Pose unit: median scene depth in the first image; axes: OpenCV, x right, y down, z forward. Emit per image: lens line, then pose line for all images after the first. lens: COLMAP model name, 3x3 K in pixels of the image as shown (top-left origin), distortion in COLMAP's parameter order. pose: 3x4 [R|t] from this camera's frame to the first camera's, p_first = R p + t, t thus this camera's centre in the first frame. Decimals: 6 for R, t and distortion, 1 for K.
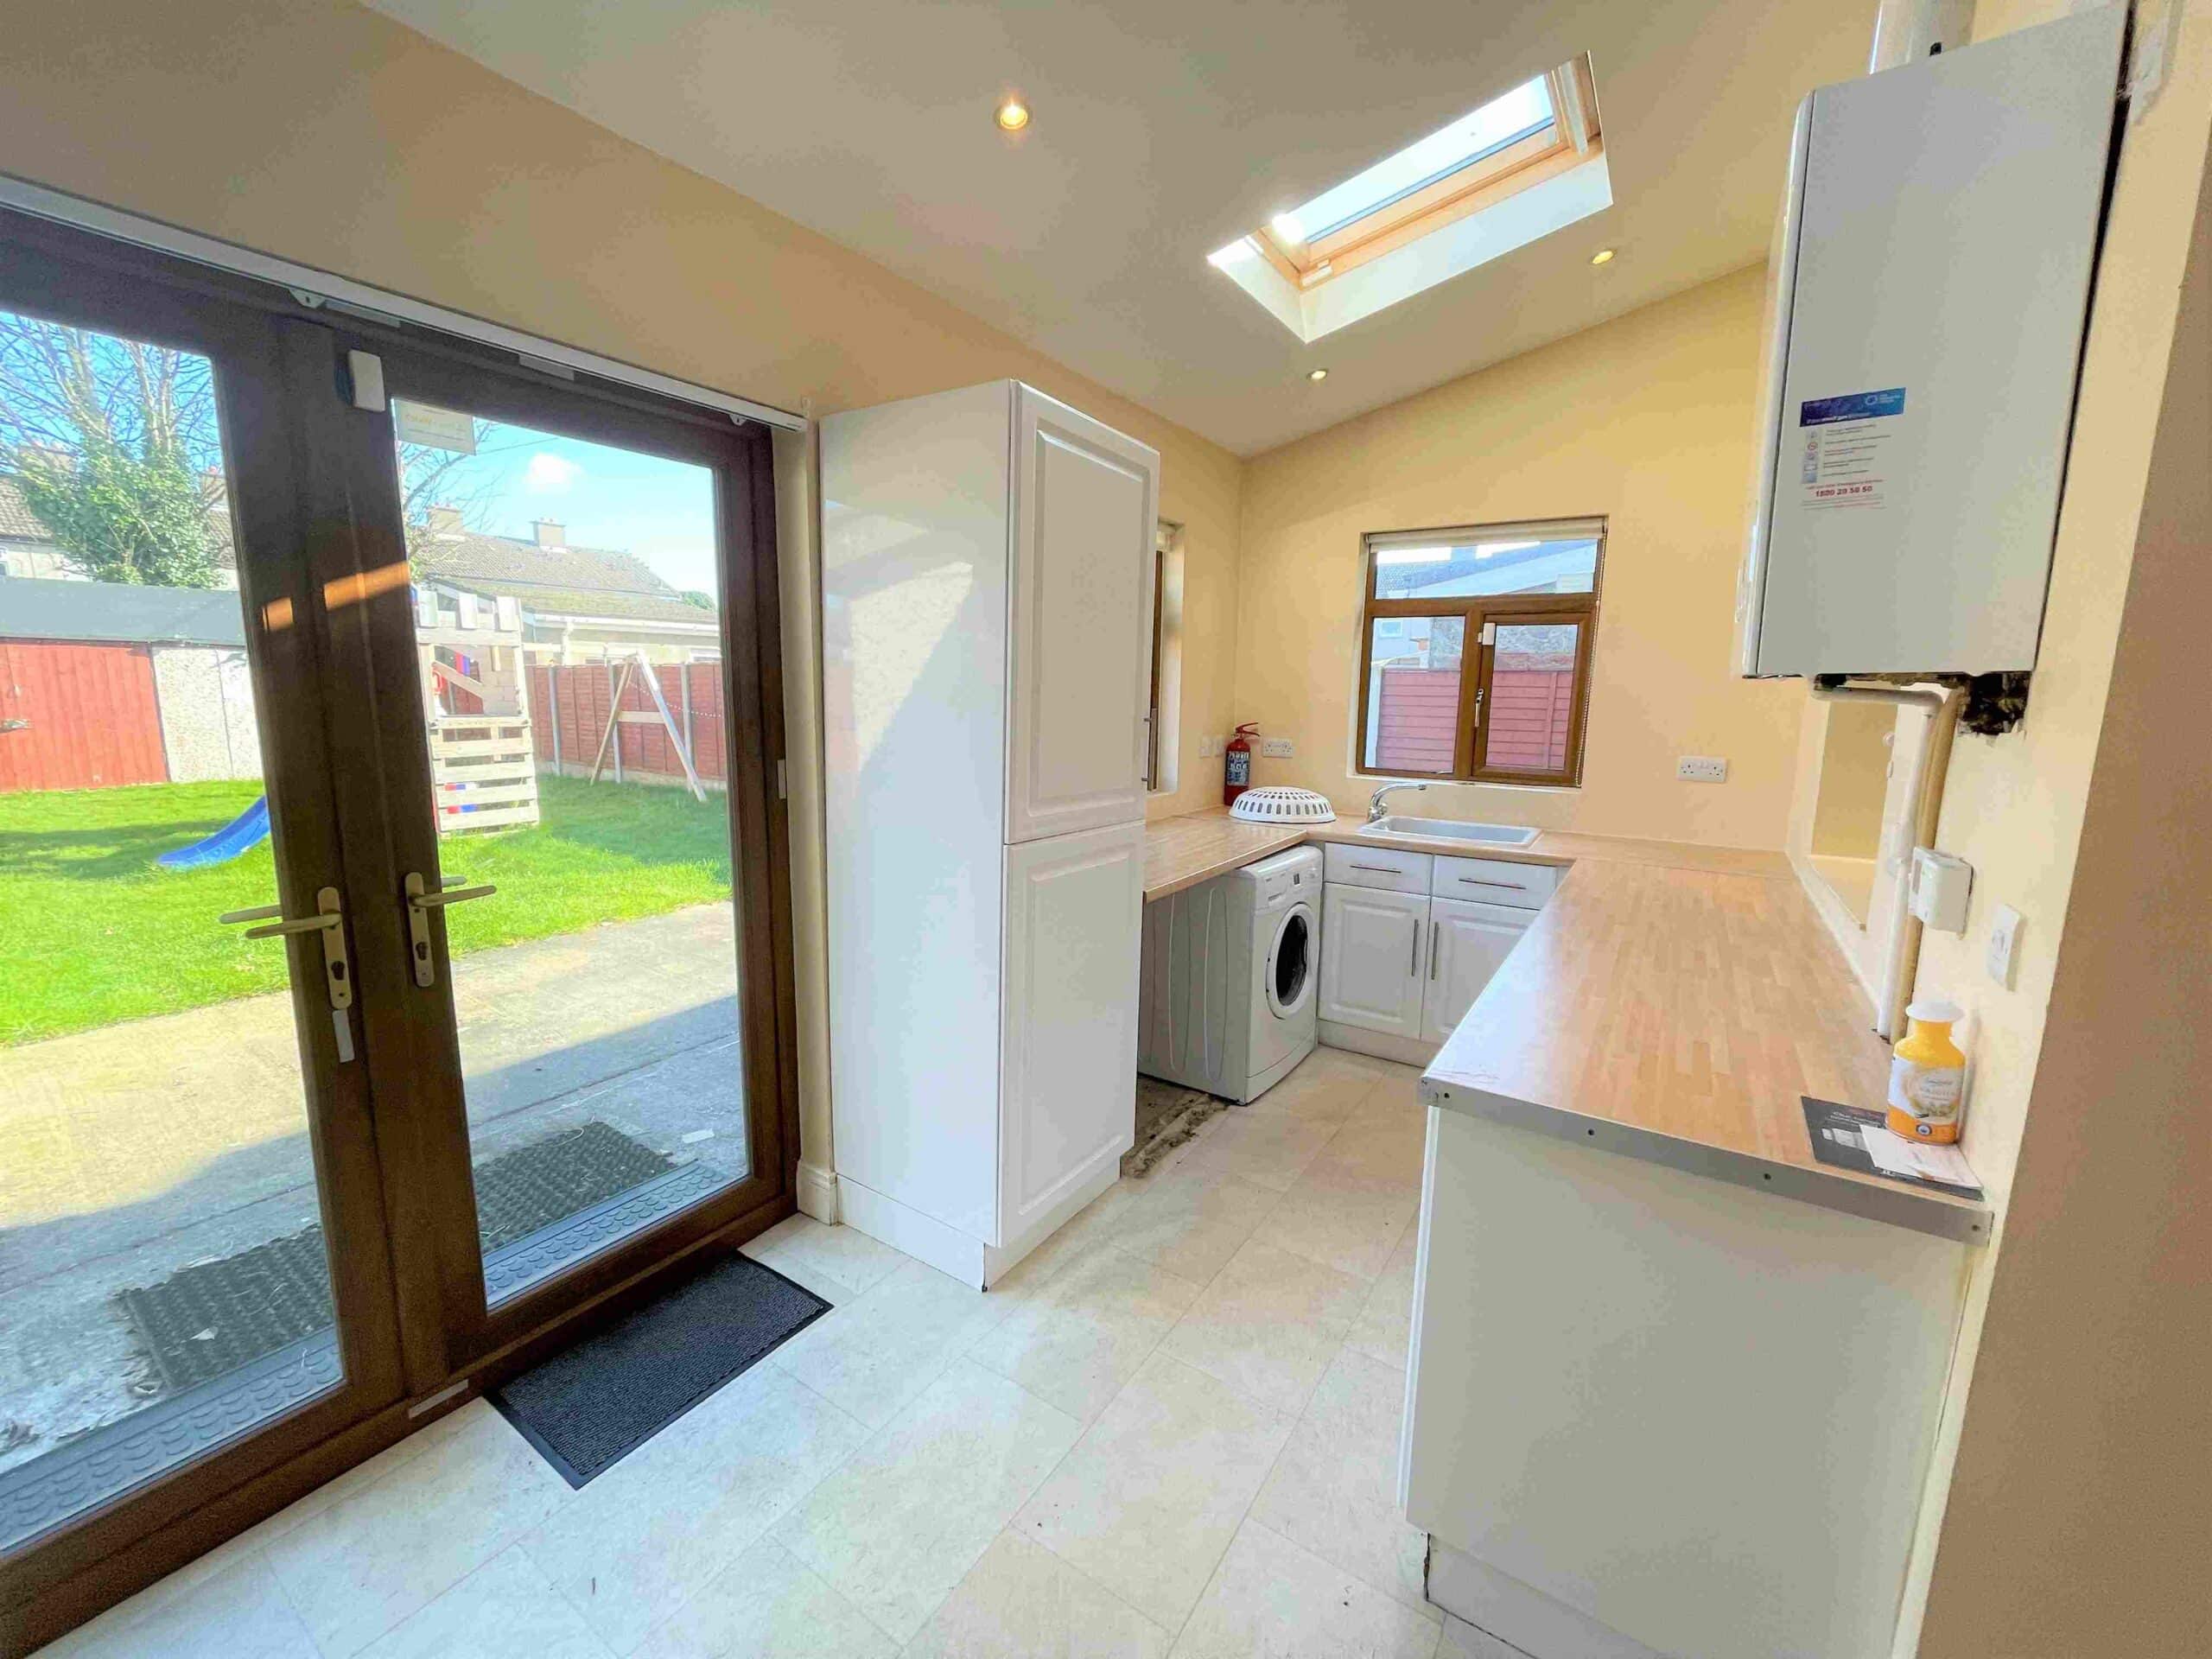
lens RADIAL K [[902.5, 0, 1106.0], [0, 902.5, 829.5], [0, 0, 1]] dist [0.000658, 0.000411]
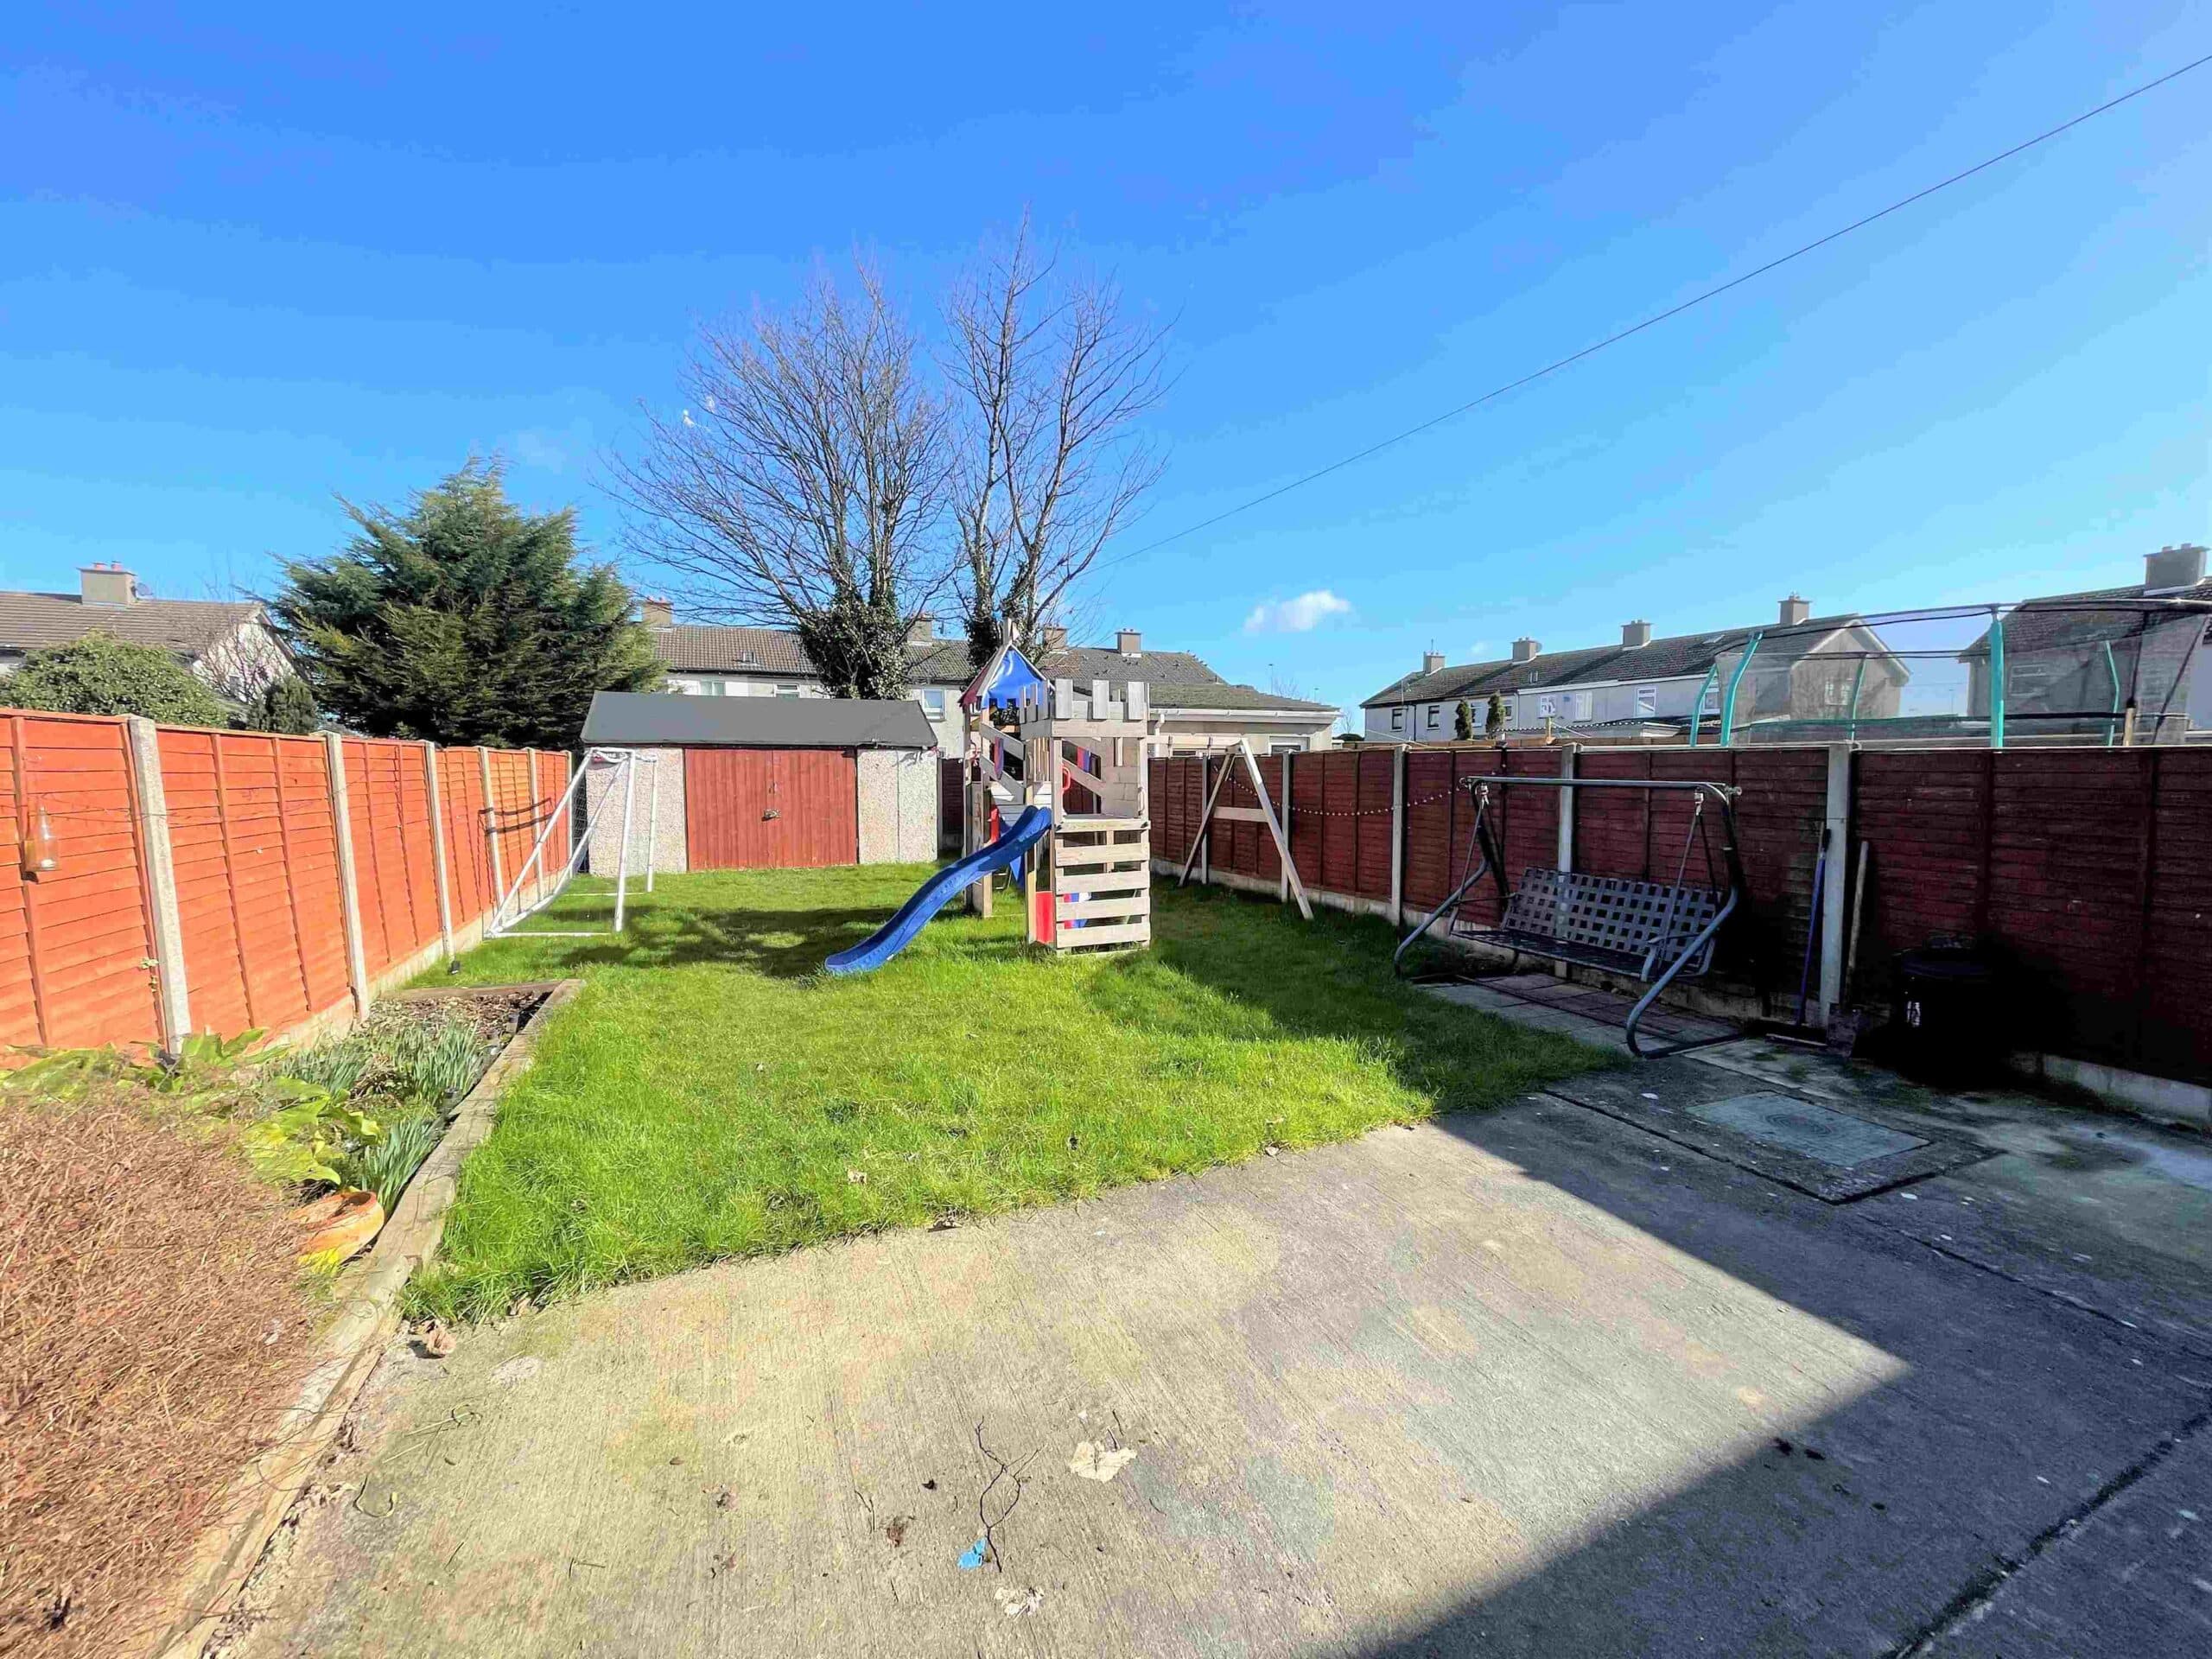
lens RADIAL K [[902.5, 0, 1106.0], [0, 902.5, 829.5], [0, 0, 1]] dist [0.000658, 0.000411]
pose [[0.850848, 0.020551, -0.525010, -0.164752], [-0.068847, 0.994980, -0.072629, -0.036544], [0.520882, 0.097941, 0.847991, 0.187462]]
